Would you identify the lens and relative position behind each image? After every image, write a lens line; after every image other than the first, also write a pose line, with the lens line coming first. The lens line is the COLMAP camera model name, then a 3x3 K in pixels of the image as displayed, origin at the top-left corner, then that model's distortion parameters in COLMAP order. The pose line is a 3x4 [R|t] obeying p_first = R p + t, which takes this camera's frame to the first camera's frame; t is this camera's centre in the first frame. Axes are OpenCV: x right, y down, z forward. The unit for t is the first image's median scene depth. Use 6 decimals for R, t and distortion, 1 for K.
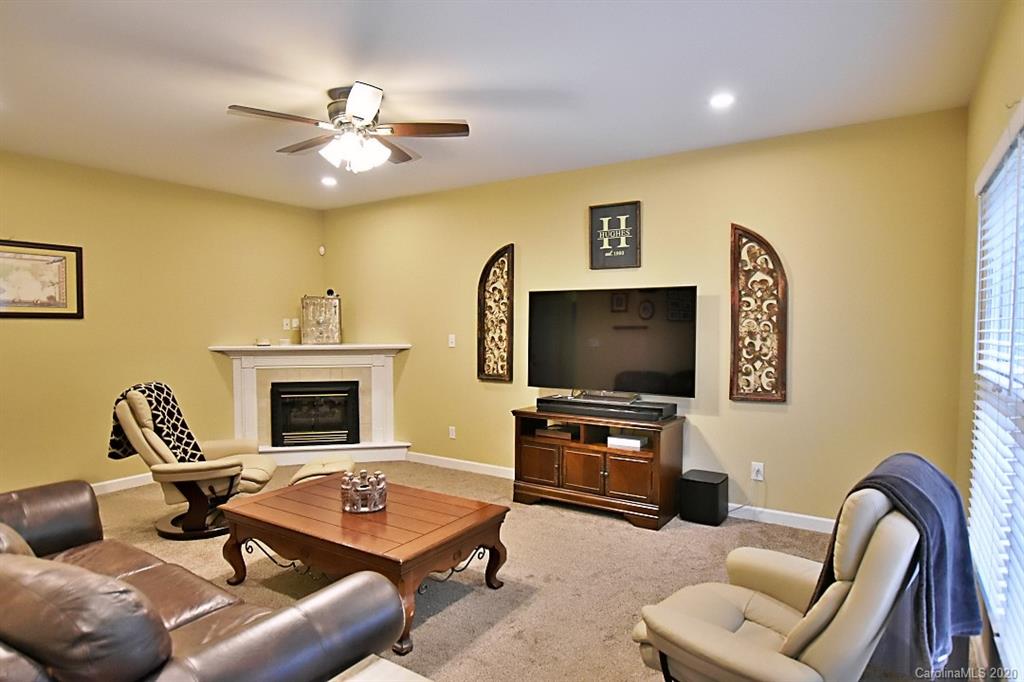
lens RADIAL K [[573.3, 0, 512.7], [0, 573.3, 343.7], [0, 0, 1]] dist [-0.004174, 0.000066]
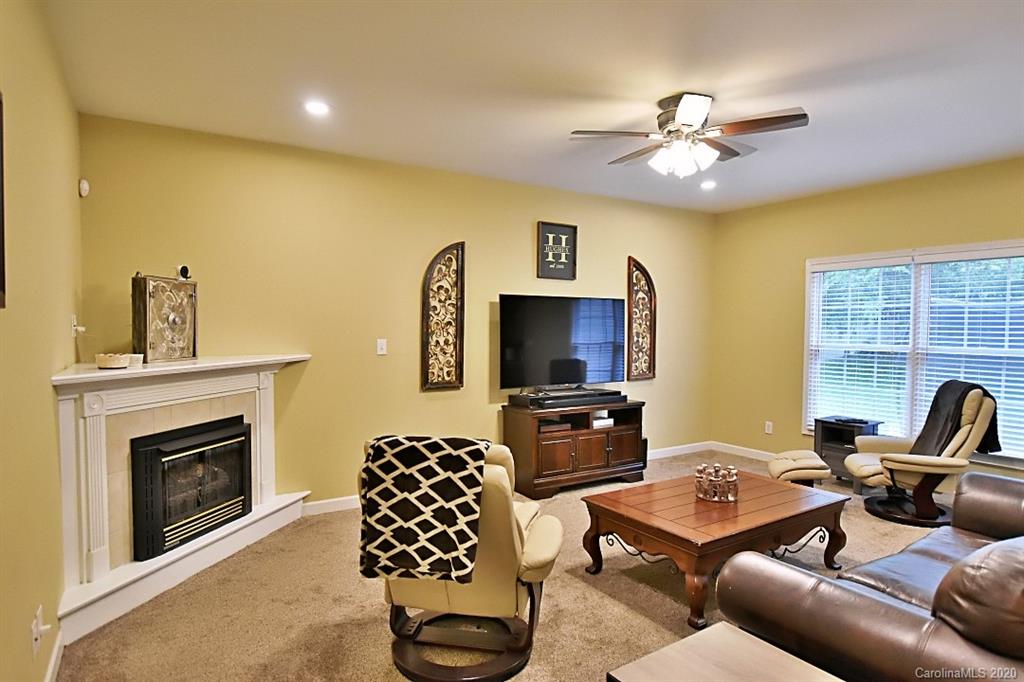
lens RADIAL K [[573.3, 0, 512.2], [0, 573.3, 346.5], [0, 0, 1]] dist [-0.004174, 0.000066]
pose [[0.429491, -0.028747, 0.902613, -0.811870], [0.028952, 0.999418, 0.018054, -0.016112], [-0.902607, 0.018378, 0.430073, 0.517738]]
